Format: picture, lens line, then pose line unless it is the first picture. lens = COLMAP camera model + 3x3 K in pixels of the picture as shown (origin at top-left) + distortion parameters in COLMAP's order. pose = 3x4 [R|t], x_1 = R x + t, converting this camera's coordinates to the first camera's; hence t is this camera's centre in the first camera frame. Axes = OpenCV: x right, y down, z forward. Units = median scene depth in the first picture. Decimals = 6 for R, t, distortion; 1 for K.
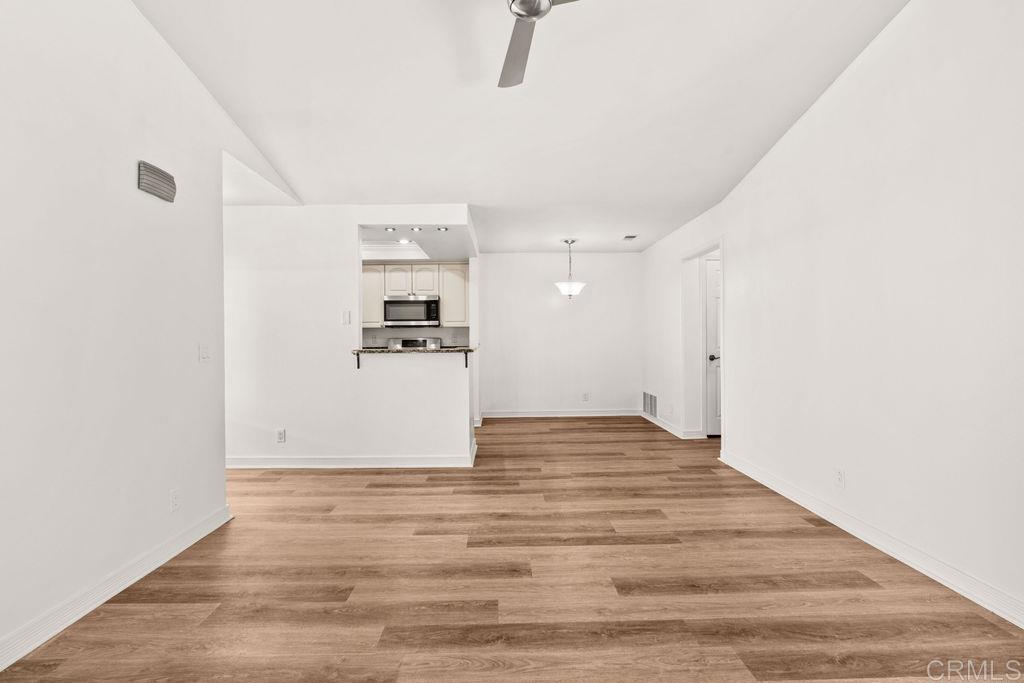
lens RADIAL K [[460.6, 0, 506.8], [0, 460.6, 341.5], [0, 0, 1]] dist [-0.003796, 0.001716]
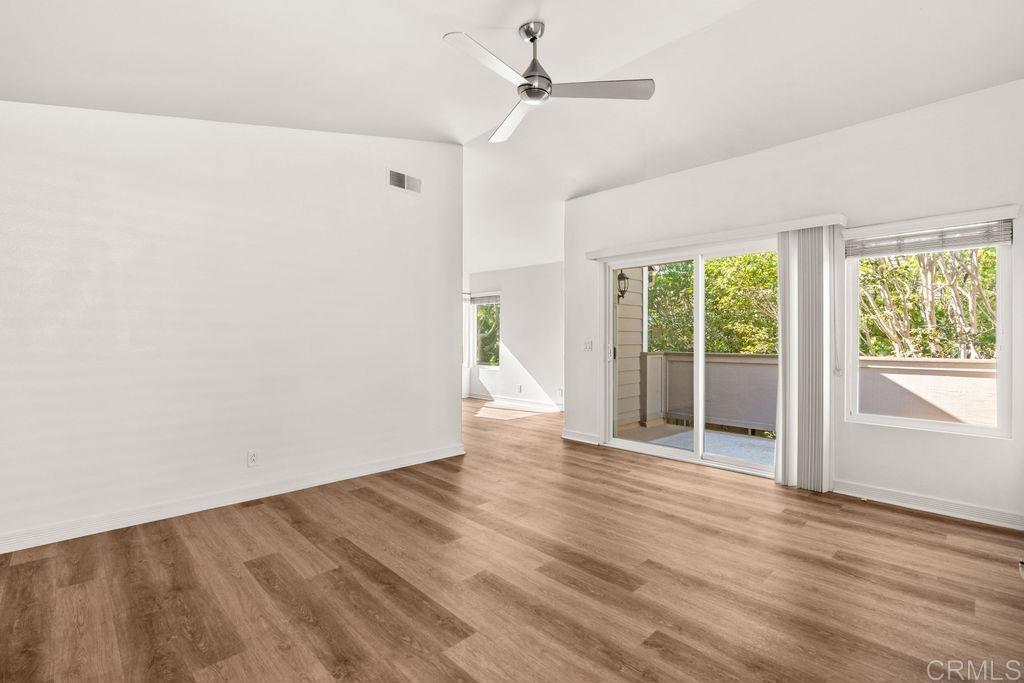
lens RADIAL K [[466.7, 0, 508.1], [0, 466.7, 338.0], [0, 0, 1]] dist [-0.000841, 0.000915]
pose [[-0.680901, 0.005583, 0.732354, -0.603595], [0.007228, 0.999973, -0.000902, -0.007545], [-0.732340, 0.004679, -0.680924, 1.342290]]
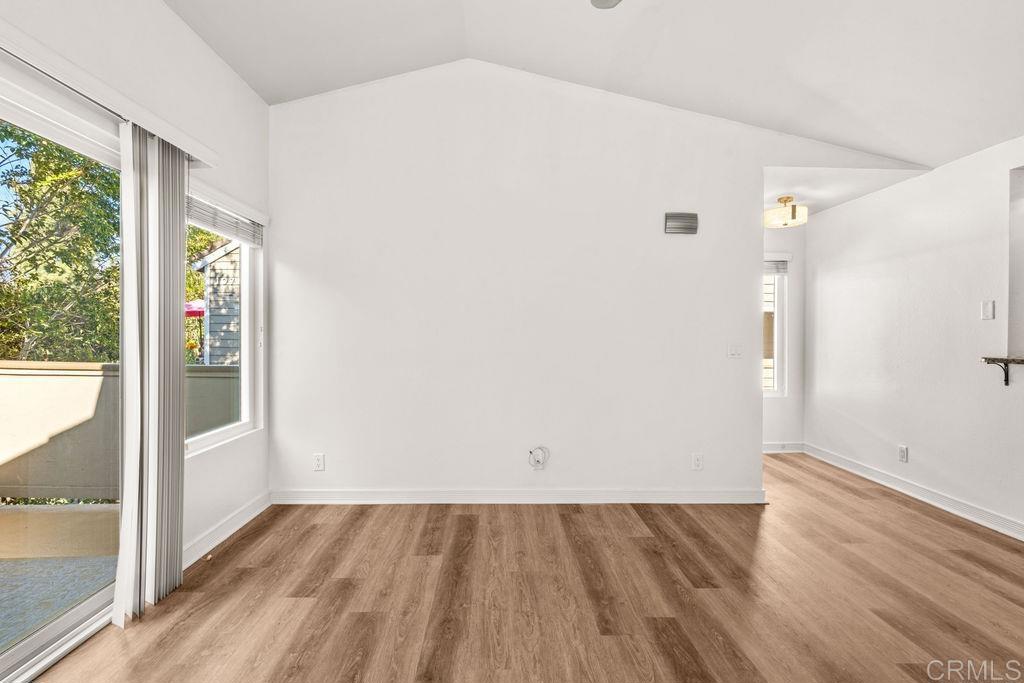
lens RADIAL K [[459.7, 0, 509.2], [0, 459.7, 337.9], [0, 0, 1]] dist [-0.002704, 0.001305]
pose [[0.009196, 0.015245, -0.999841, 0.509768], [-0.012368, 0.999809, 0.015131, -0.016858], [0.999881, 0.012227, 0.009383, 0.405030]]
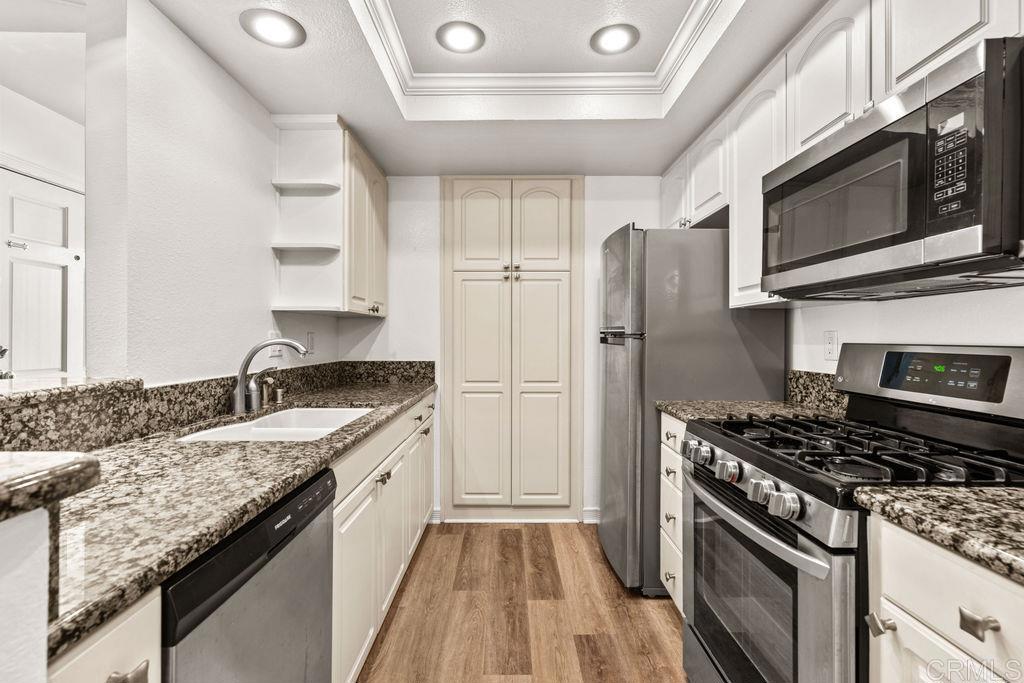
lens RADIAL K [[466.7, 0, 508.1], [0, 466.7, 338.0], [0, 0, 1]] dist [-0.000841, 0.000915]
pose [[-0.022390, 0.007266, -0.999723, -0.009573], [-0.007473, 0.999944, 0.007435, -0.022874], [0.999721, 0.007638, -0.022335, 1.942475]]
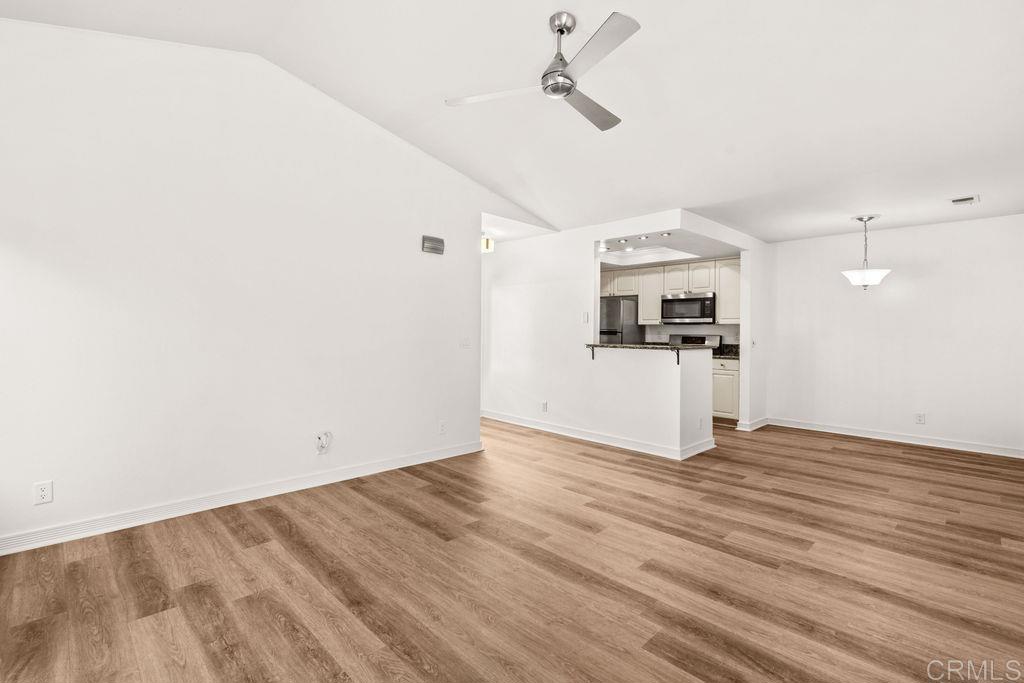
lens RADIAL K [[467.0, 0, 504.2], [0, 467.0, 330.9], [0, 0, 1]] dist [-0.001315, 0.000591]
pose [[0.680917, 0.013813, -0.732231, 0.632885], [-0.020978, 0.999780, -0.000648, -0.016242], [0.732060, 0.015802, 0.681057, -0.019820]]
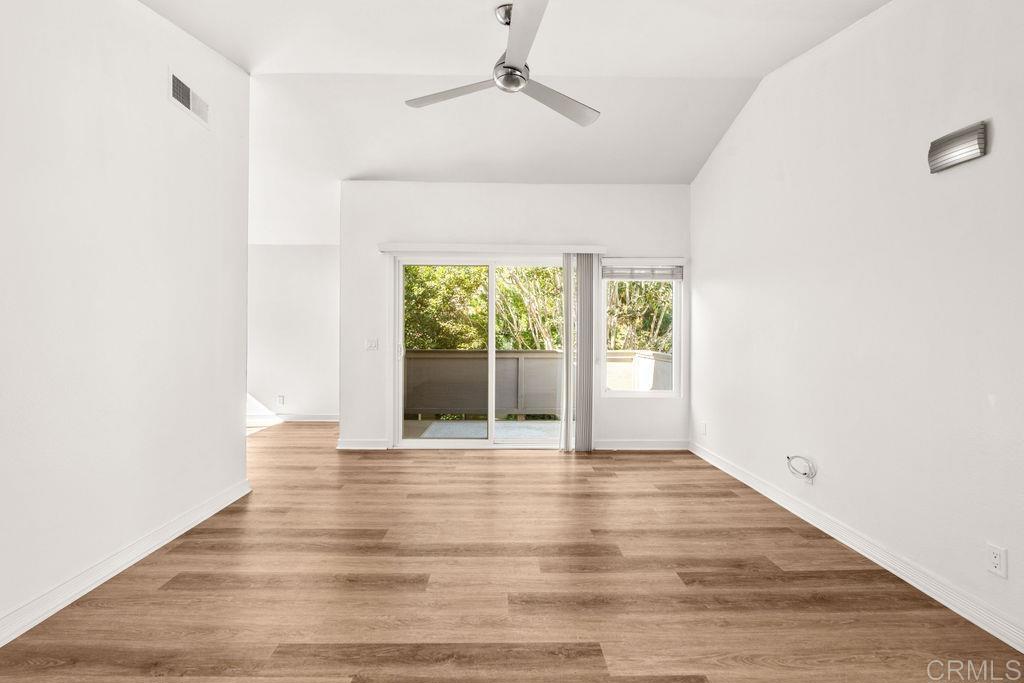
lens RADIAL K [[466.7, 0, 508.1], [0, 466.7, 338.0], [0, 0, 1]] dist [-0.000841, 0.000915]
pose [[-0.999996, 0.002629, -0.000637, 0.043802], [0.002623, 0.999958, 0.008805, -0.012688], [0.000660, 0.008803, -0.999961, 1.559142]]
